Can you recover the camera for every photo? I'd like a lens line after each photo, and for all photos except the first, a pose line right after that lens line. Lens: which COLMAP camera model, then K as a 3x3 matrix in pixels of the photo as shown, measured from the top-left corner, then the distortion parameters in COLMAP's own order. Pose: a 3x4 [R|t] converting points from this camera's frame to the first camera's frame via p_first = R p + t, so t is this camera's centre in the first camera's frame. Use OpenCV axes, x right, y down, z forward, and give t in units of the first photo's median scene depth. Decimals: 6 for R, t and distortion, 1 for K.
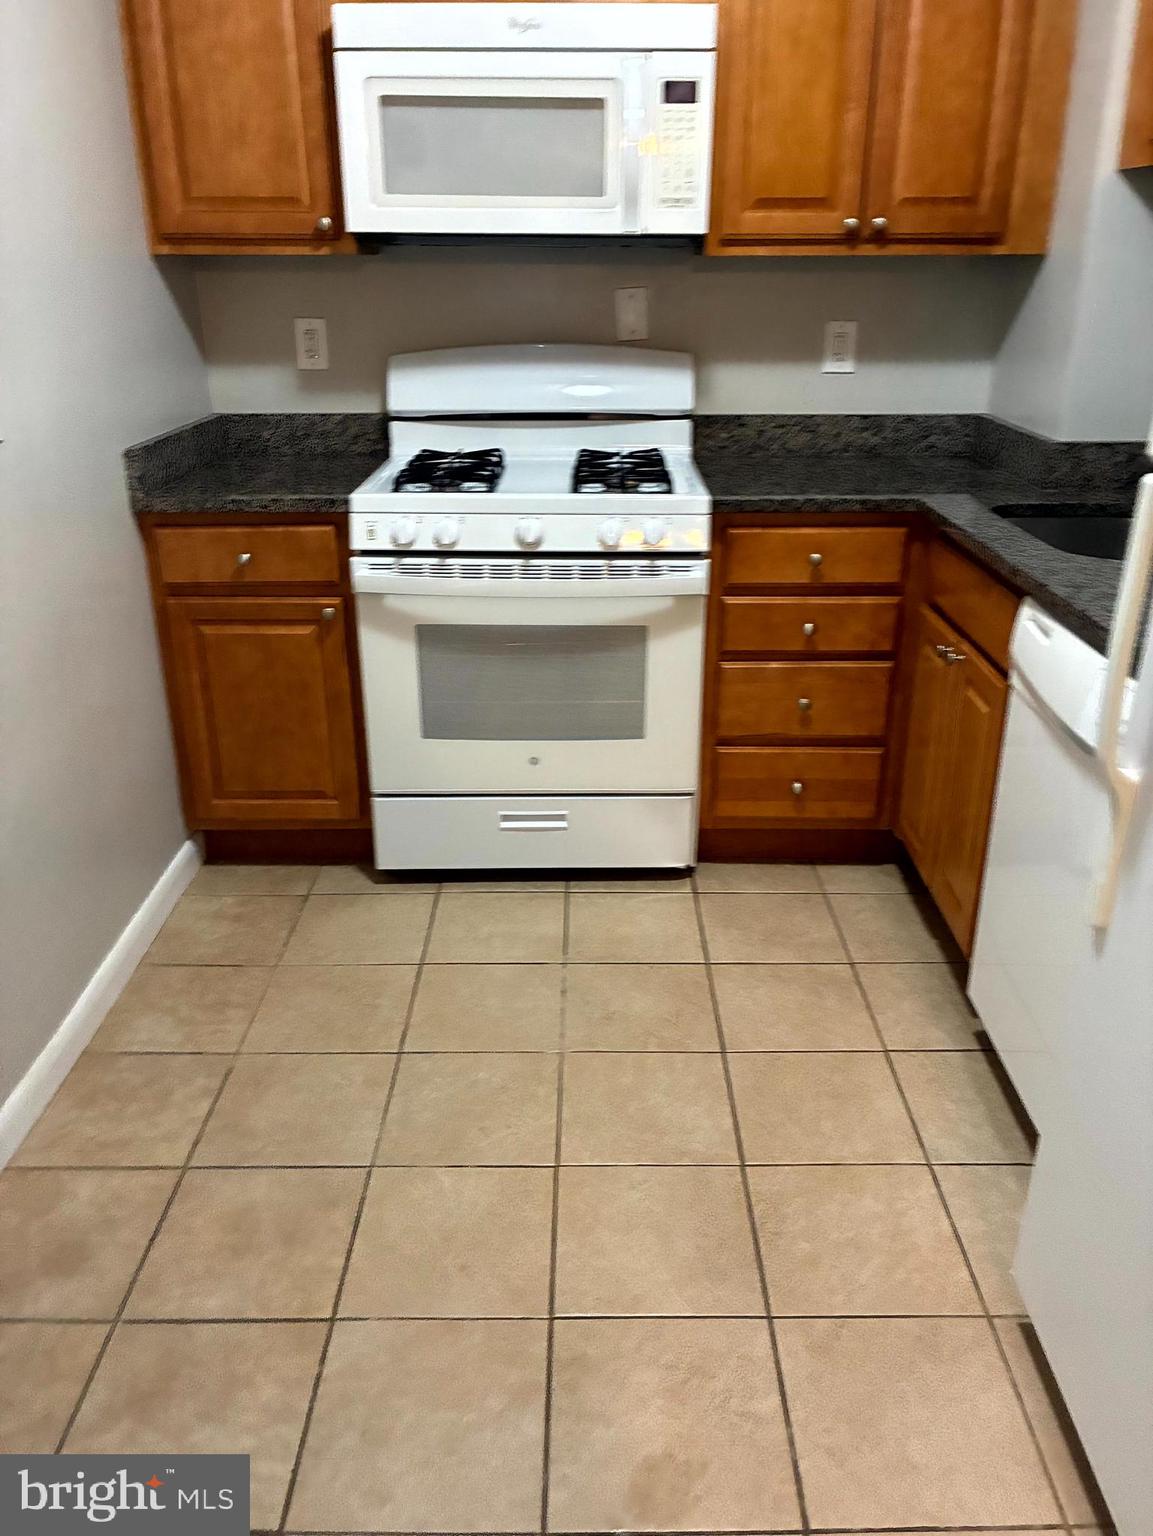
lens RADIAL K [[1179.4, 0, 595.4], [0, 1179.4, 757.7], [0, 0, 1]] dist [0.037392, -0.051536]
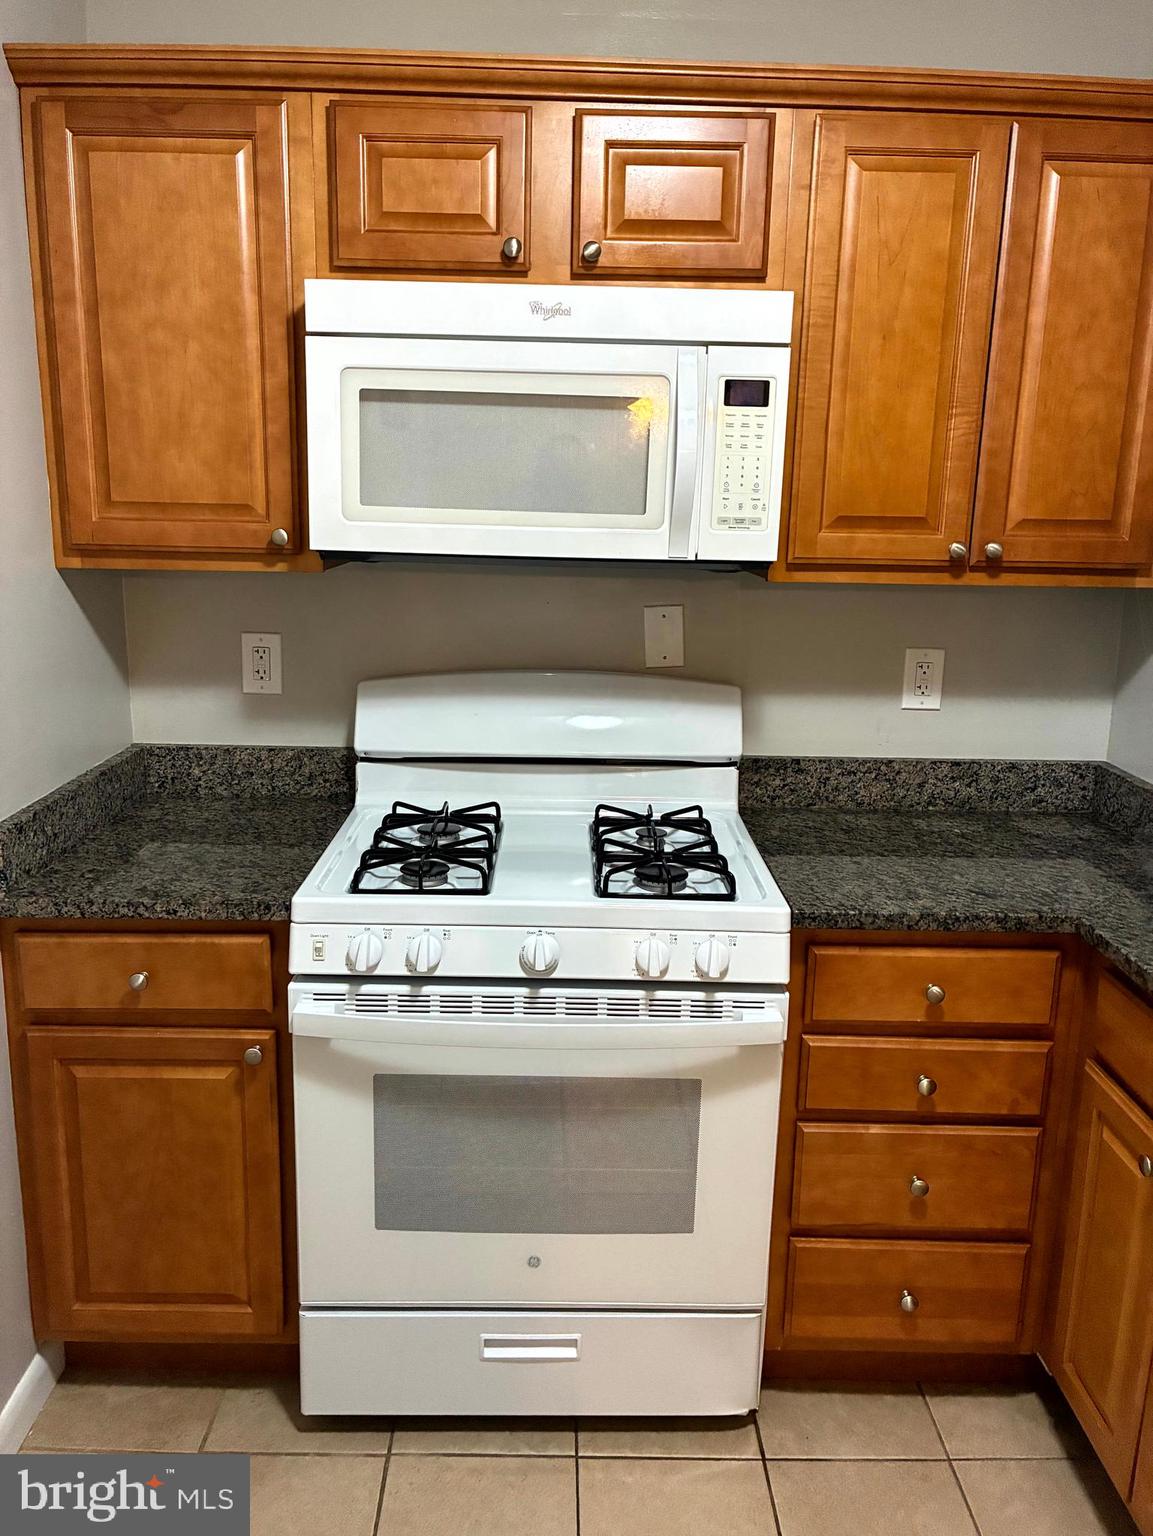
lens RADIAL K [[1179.4, 0, 575.3], [0, 1179.4, 750.8], [0, 0, 1]] dist [0.037392, -0.051536]
pose [[0.999787, 0.017324, 0.011216, -0.042439], [-0.015029, 0.983624, -0.179603, -0.175960], [-0.014144, 0.179396, 0.983675, 0.260704]]
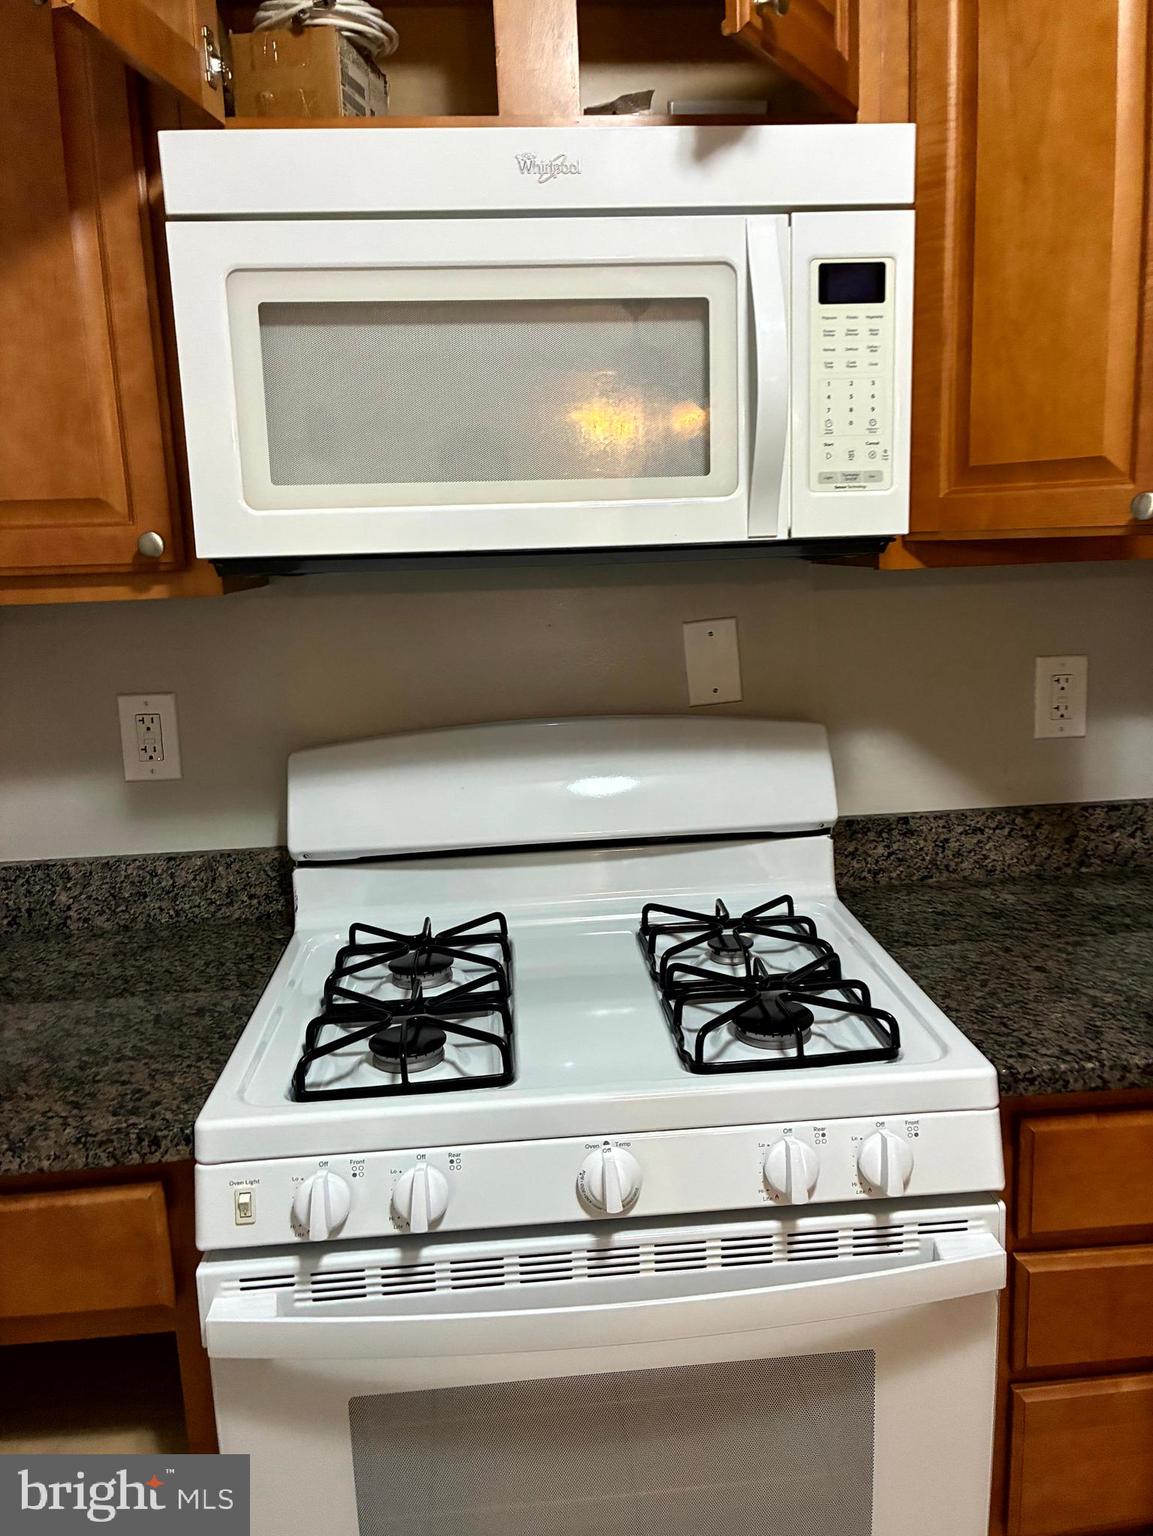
lens RADIAL K [[1179.4, 0, 600.4], [0, 1179.4, 750.0], [0, 0, 1]] dist [0.037392, -0.051536]
pose [[0.995834, -0.051717, 0.075093, -0.080363], [0.066749, 0.974550, -0.214002, -0.242229], [-0.062114, 0.218123, 0.973942, 0.511532]]
